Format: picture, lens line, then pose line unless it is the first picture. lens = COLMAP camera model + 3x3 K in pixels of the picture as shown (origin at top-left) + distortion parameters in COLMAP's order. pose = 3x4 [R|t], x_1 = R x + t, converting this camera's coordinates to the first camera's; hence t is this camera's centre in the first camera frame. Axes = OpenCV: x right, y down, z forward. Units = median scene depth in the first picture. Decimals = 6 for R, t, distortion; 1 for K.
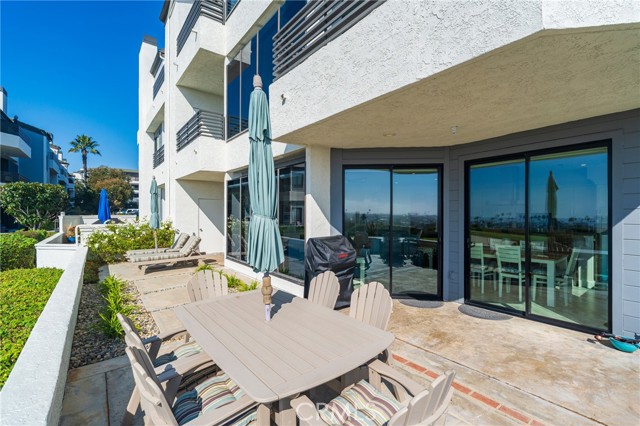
lens RADIAL K [[291.8, 0, 319.9], [0, 291.8, 211.4], [0, 0, 1]] dist [-0.005225, -0.000446]
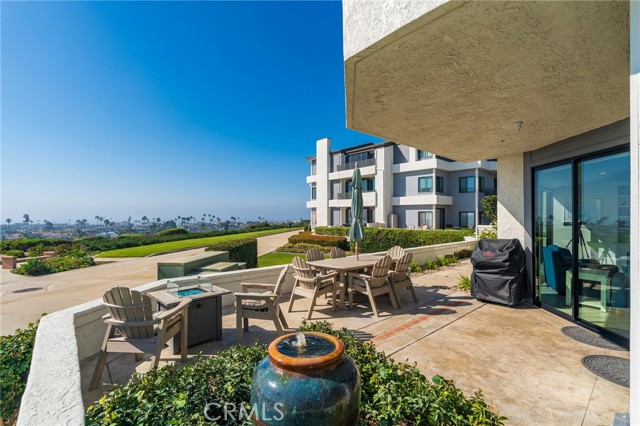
lens RADIAL K [[291.8, 0, 319.9], [0, 291.8, 215.7], [0, 0, 1]] dist [-0.005225, -0.000446]
pose [[0.046829, -0.004776, -0.998892, 1.329019], [0.005032, 0.999977, -0.004546, 0.000338], [0.998890, -0.004814, 0.046852, 0.336176]]
